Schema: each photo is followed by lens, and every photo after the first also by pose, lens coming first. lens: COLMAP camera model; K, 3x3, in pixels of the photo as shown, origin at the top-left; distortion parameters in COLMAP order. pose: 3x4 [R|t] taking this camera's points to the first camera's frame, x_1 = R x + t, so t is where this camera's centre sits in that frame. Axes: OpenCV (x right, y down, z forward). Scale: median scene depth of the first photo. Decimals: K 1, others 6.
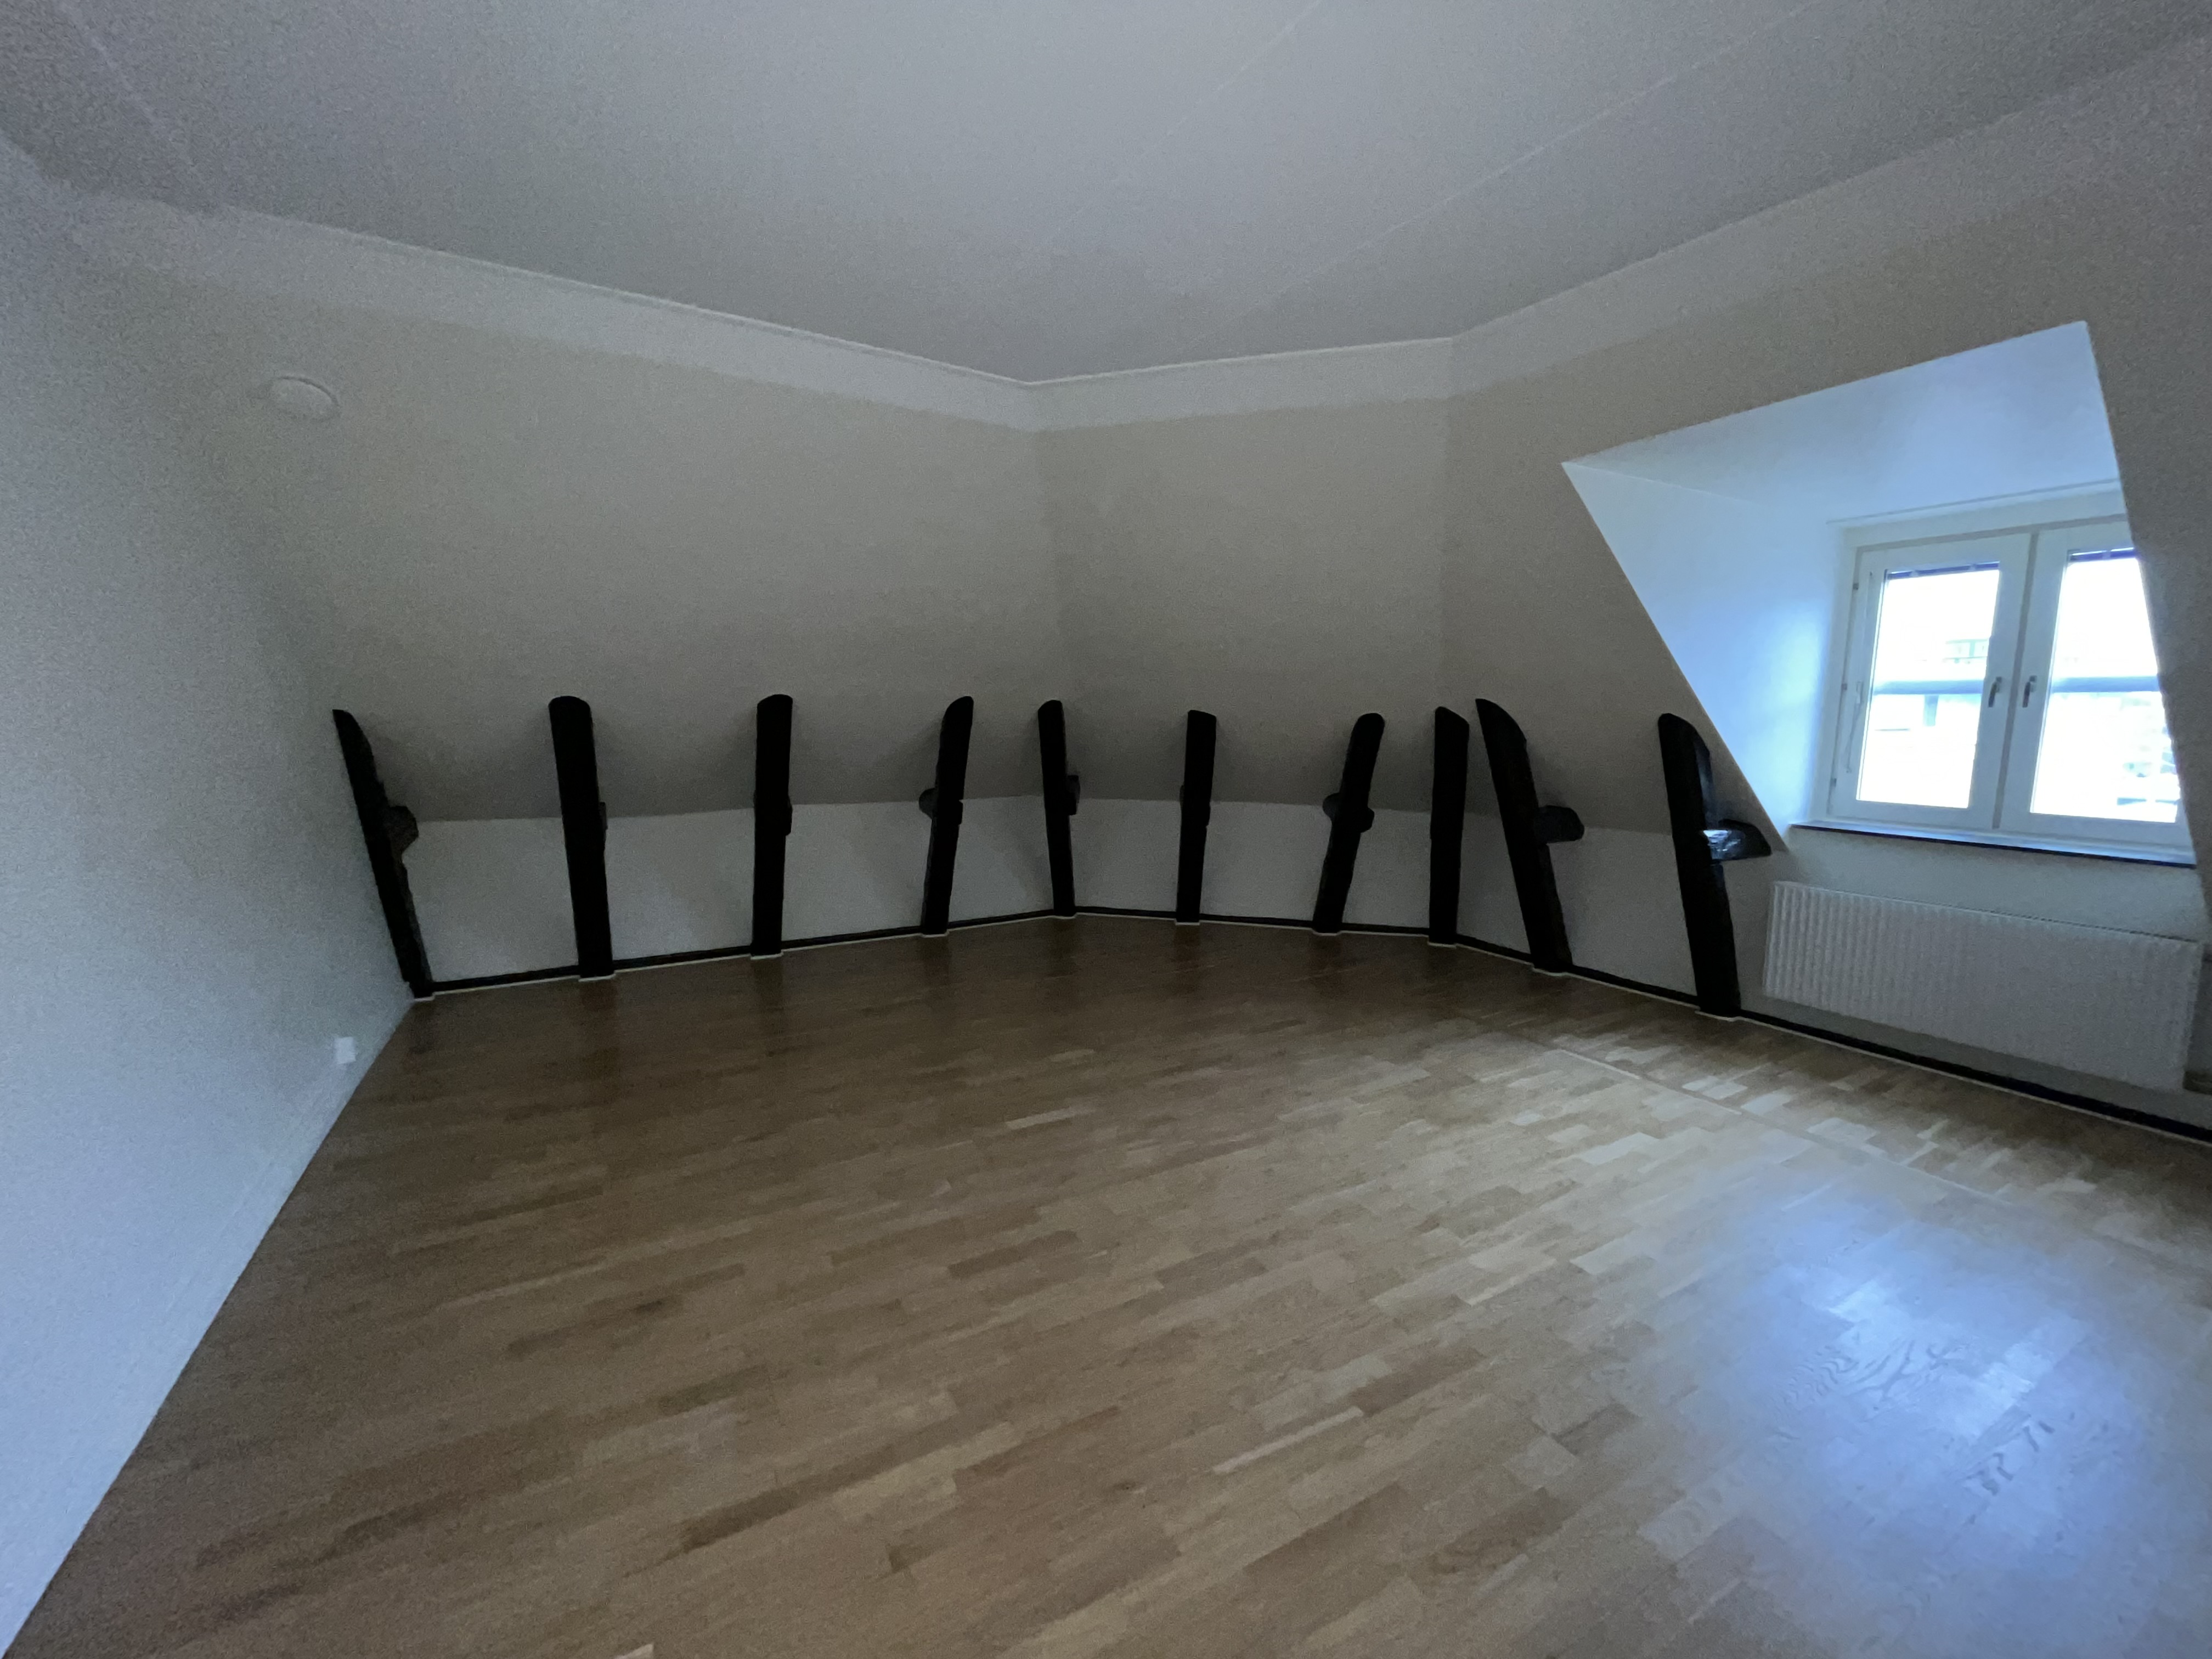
lens RADIAL K [[895.5, 0, 1099.6], [0, 895.5, 829.1], [0, 0, 1]] dist [-0.000040, 0.000269]
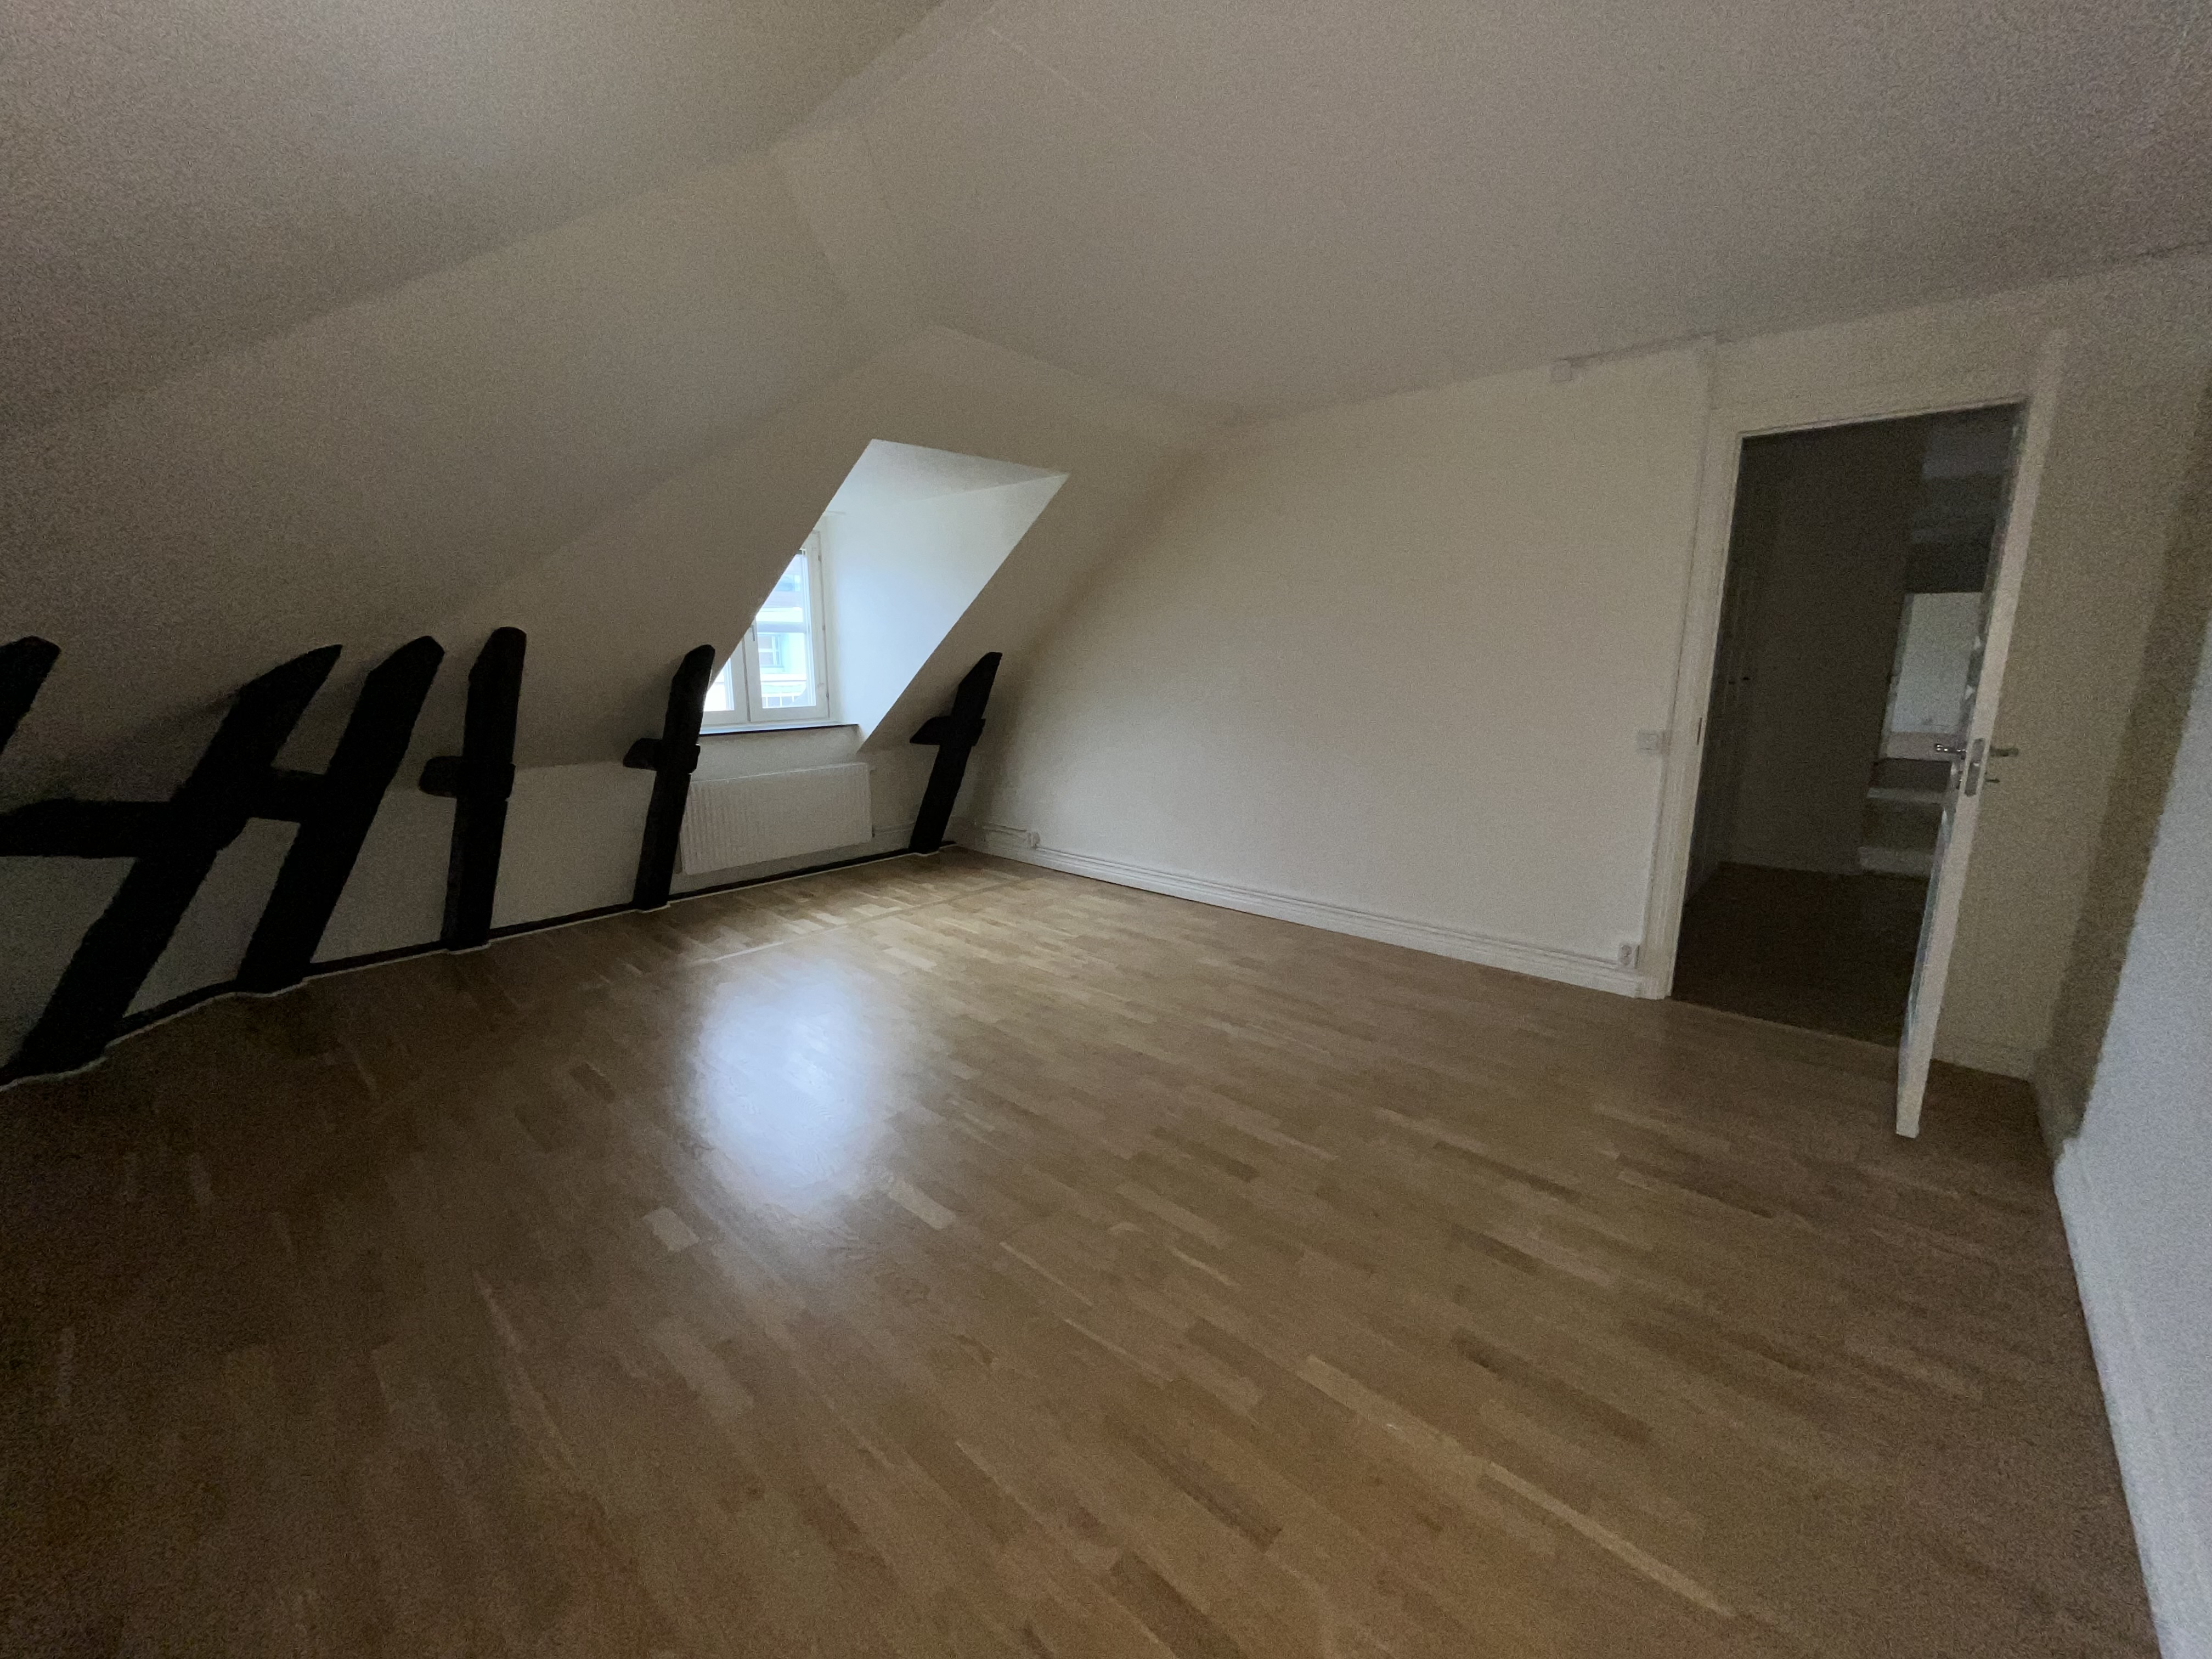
lens RADIAL K [[895.5, 0, 1099.6], [0, 895.5, 829.1], [0, 0, 1]] dist [-0.000040, 0.000269]
pose [[-0.310475, -0.188387, 0.931727, -0.807844], [0.126410, 0.963278, 0.236890, -0.136420], [-0.942139, 0.191328, -0.275260, 1.103615]]
